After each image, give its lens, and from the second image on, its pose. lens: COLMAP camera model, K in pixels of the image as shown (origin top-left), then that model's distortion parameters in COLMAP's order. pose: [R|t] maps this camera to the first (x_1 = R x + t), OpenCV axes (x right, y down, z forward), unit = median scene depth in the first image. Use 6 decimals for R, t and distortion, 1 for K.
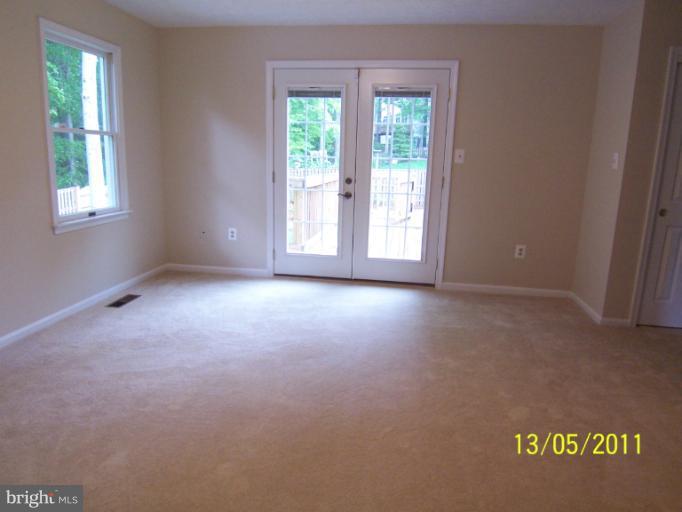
lens RADIAL K [[462.0, 0, 341.0], [0, 462.0, 256.0], [0, 0, 1]] dist [-0.053887, -0.002053]
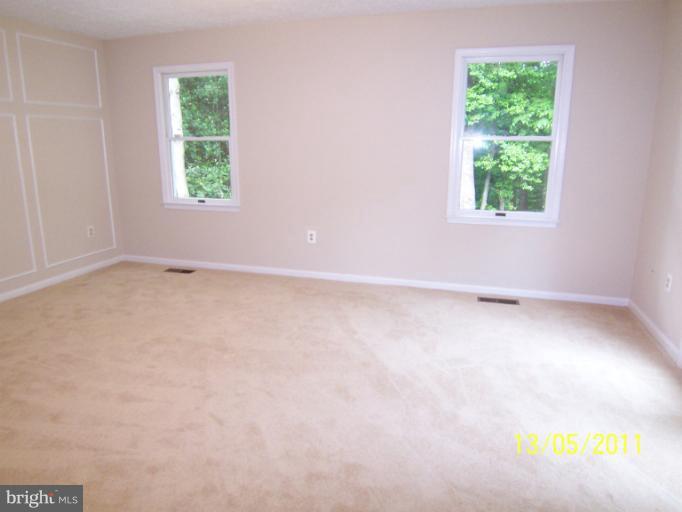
lens RADIAL K [[462.0, 0, 341.0], [0, 462.0, 256.0], [0, 0, 1]] dist [-0.053887, -0.002053]
pose [[-0.153815, 0.208406, -0.965872, 0.620663], [-0.219938, 0.945760, 0.239091, -0.185729], [0.963311, 0.249207, -0.099635, 0.790745]]
